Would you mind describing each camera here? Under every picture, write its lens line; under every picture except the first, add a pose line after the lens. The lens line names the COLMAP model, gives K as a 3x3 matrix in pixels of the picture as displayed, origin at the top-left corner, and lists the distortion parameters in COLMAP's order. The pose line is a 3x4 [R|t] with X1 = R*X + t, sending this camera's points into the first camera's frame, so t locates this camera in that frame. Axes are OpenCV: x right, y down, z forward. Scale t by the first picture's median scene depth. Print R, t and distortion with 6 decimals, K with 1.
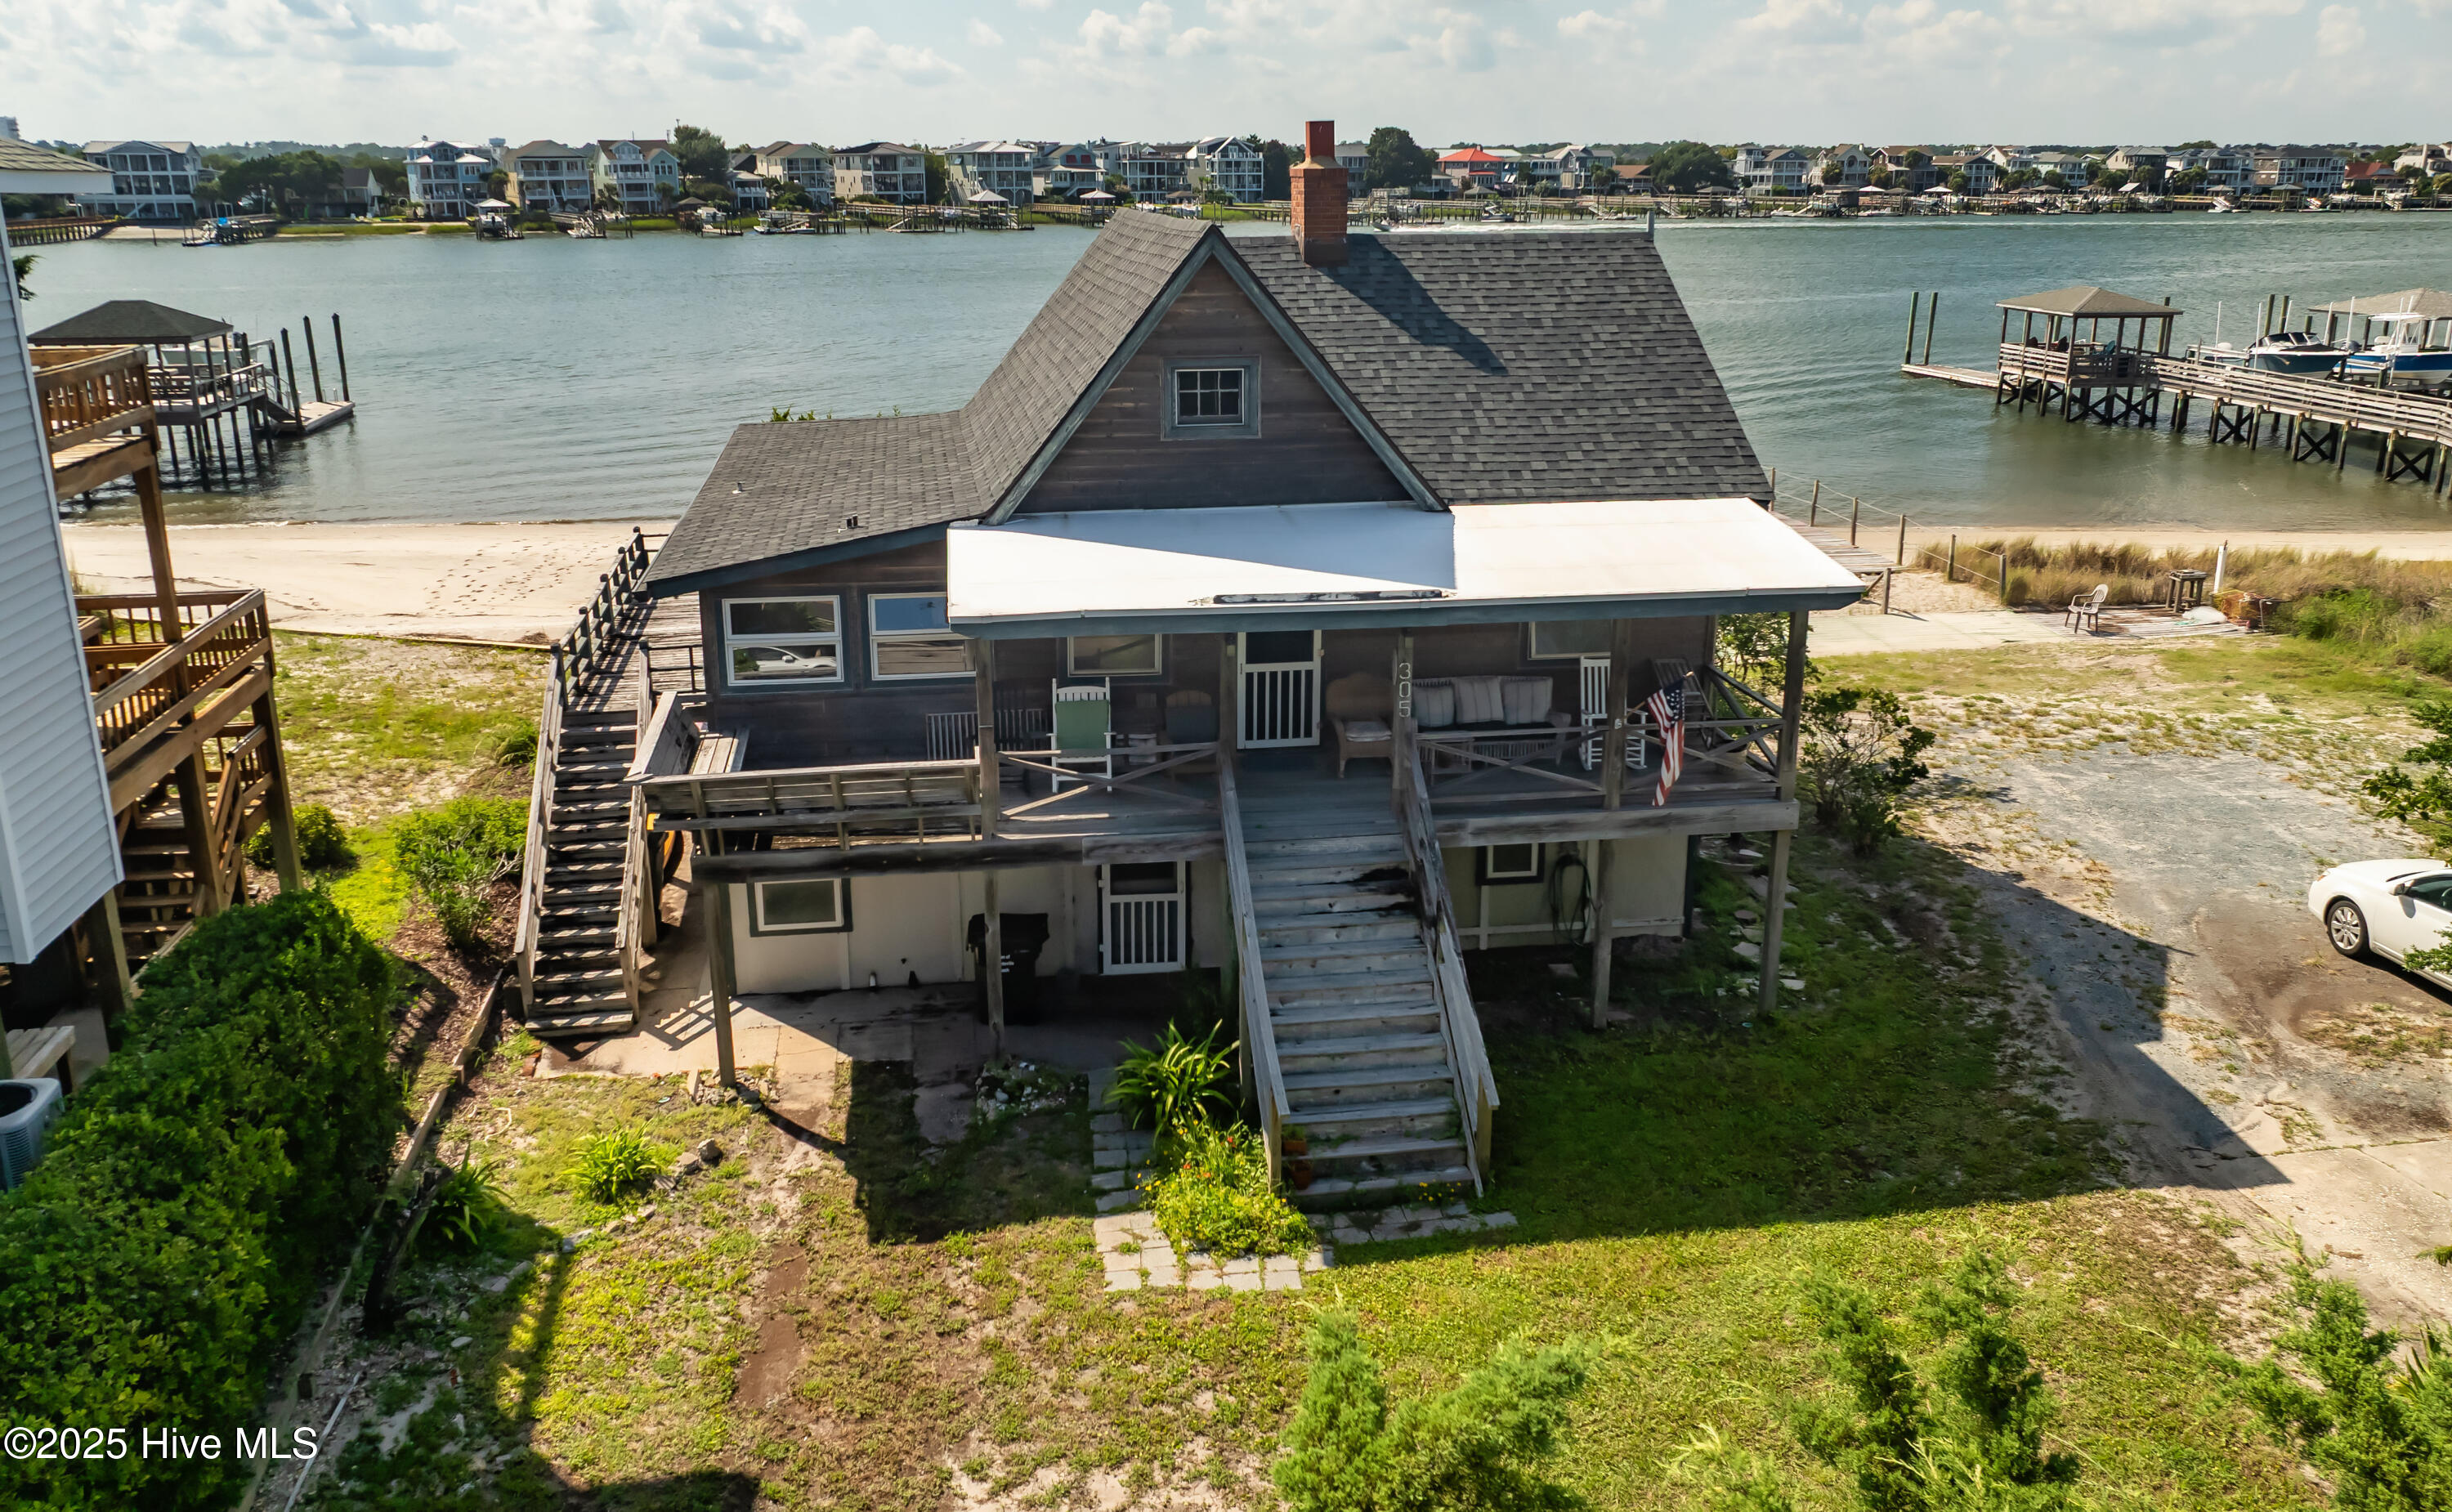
lens RADIAL K [[1915.6, 0, 1224.9], [0, 1915.6, 739.6], [0, 0, 1]] dist [-0.025958, 0.013039]
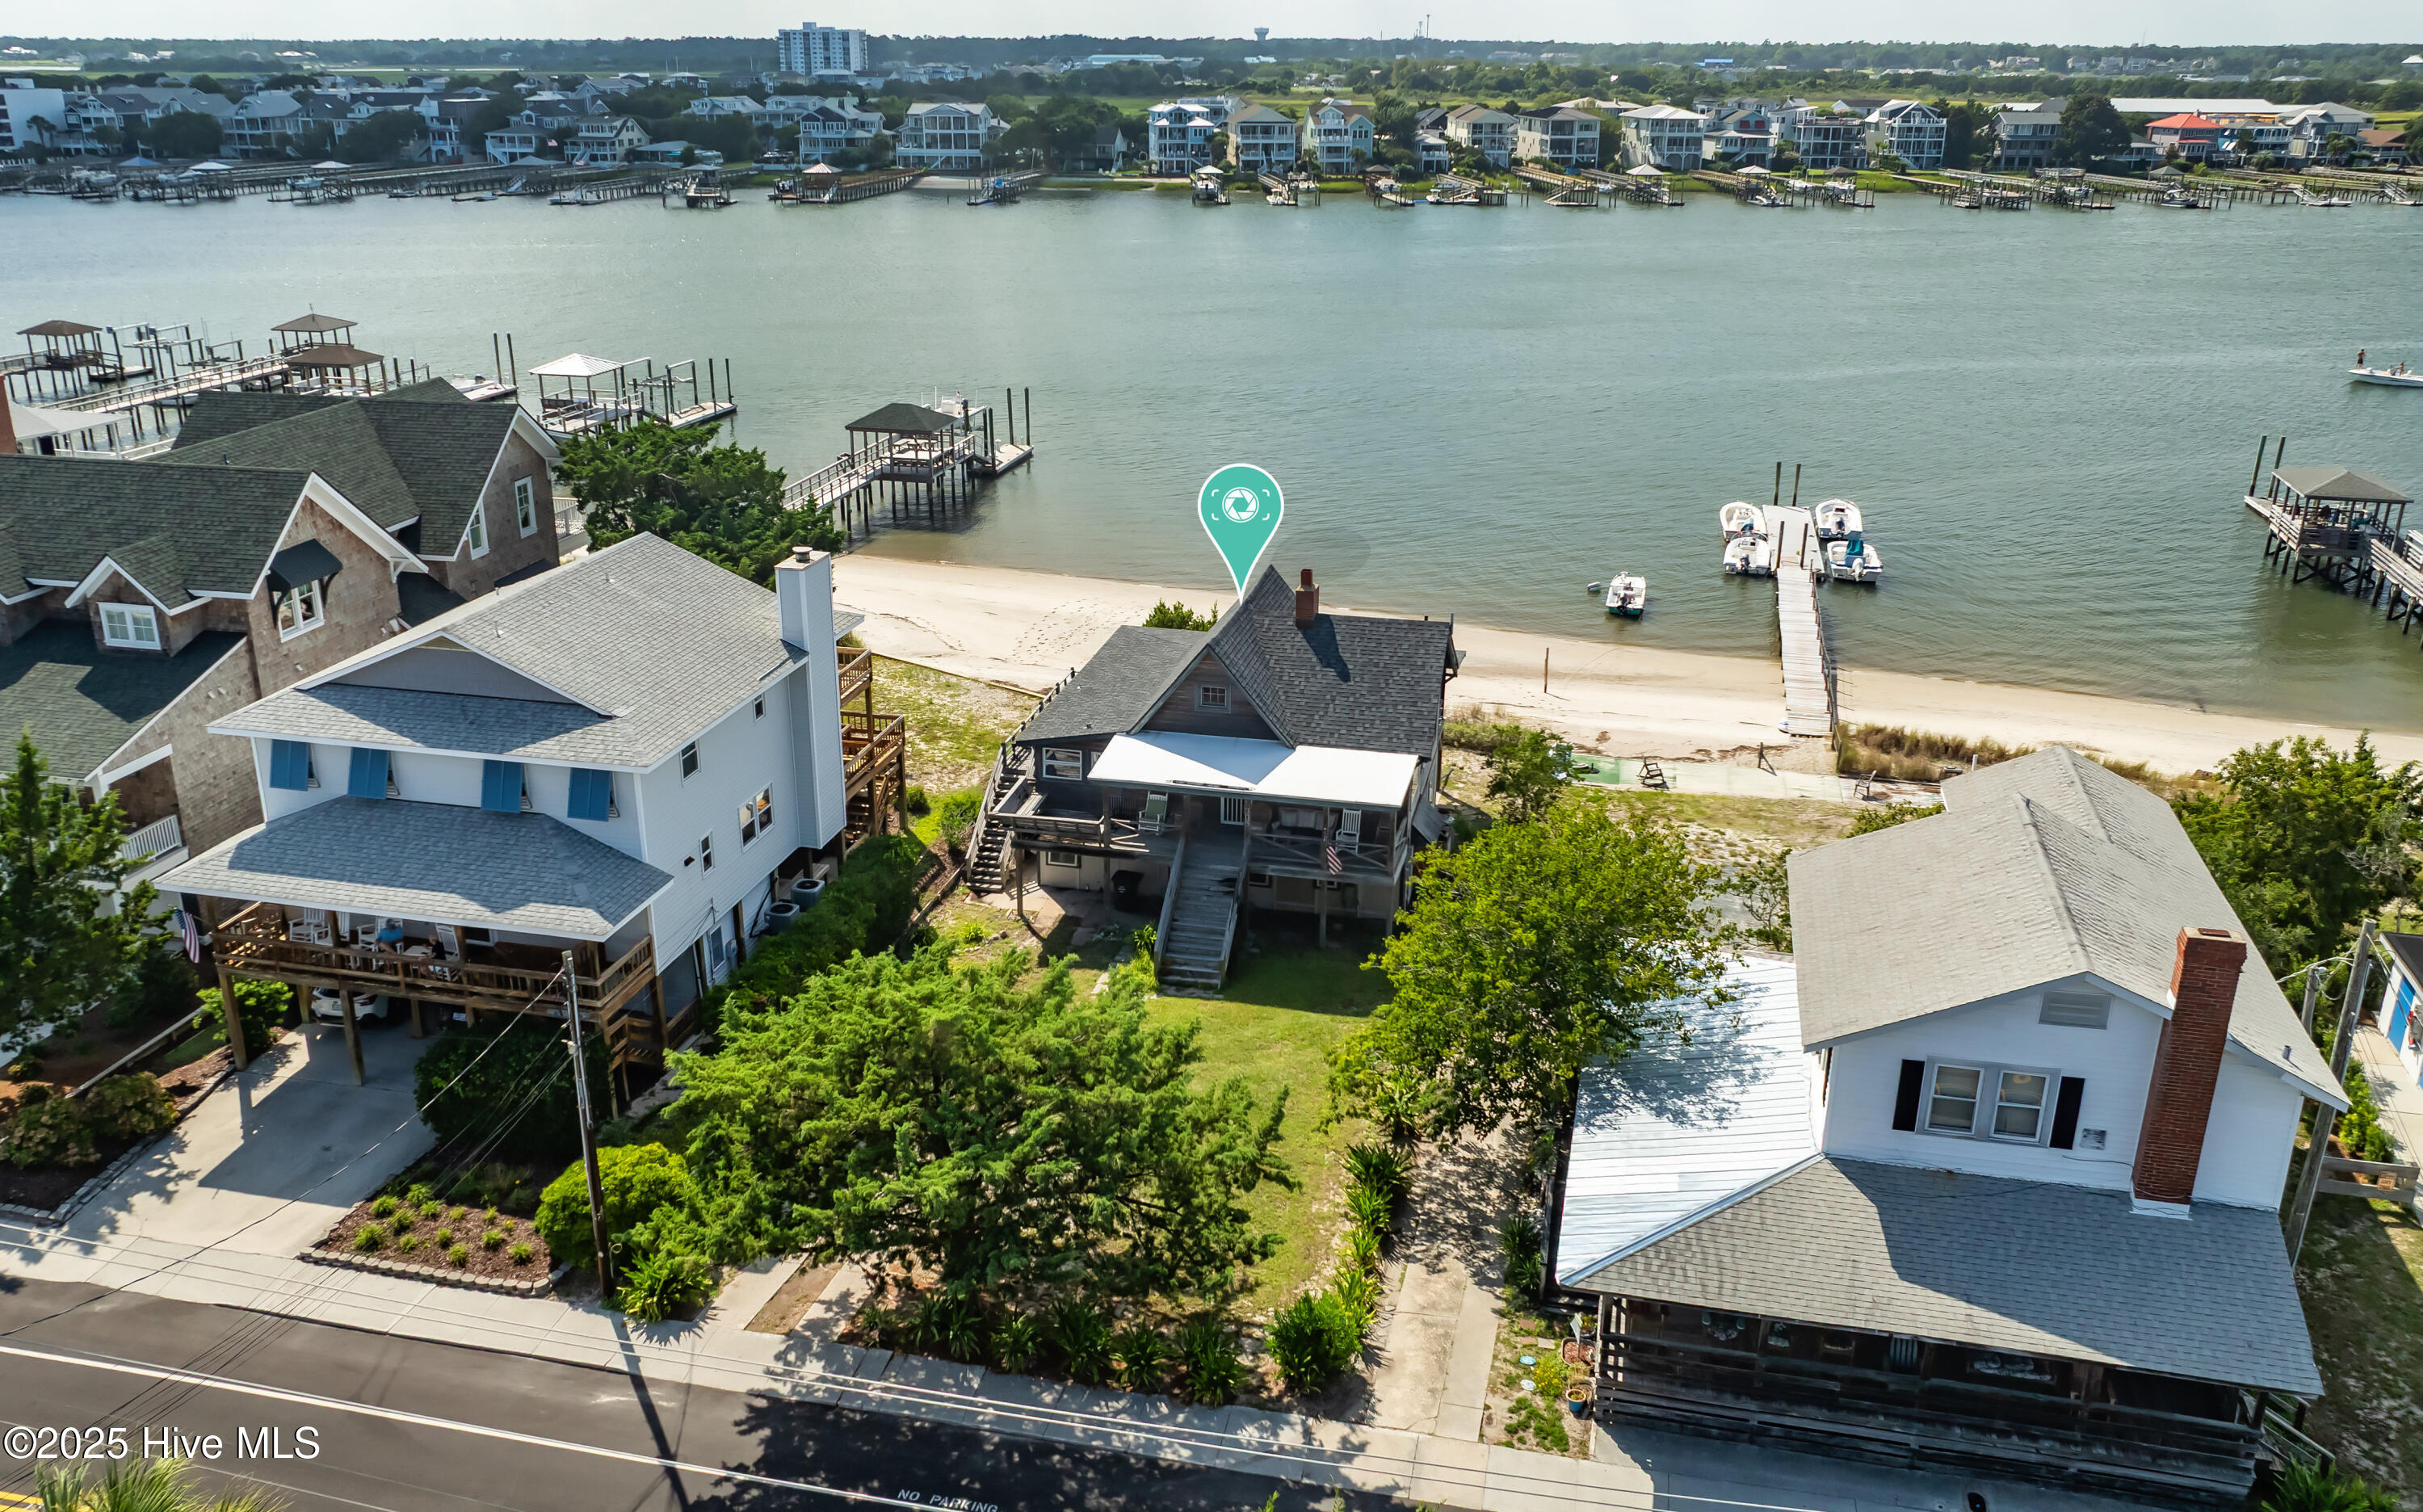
lens RADIAL K [[1883.3, 0, 1206.3], [0, 1883.3, 766.3], [0, 0, 1]] dist [-0.006592, -0.010374]
pose [[0.929805, 0.137361, -0.341460, 0.881516], [-0.113830, 0.989584, 0.088123, -0.305637], [0.350008, -0.043069, 0.935756, -1.465752]]
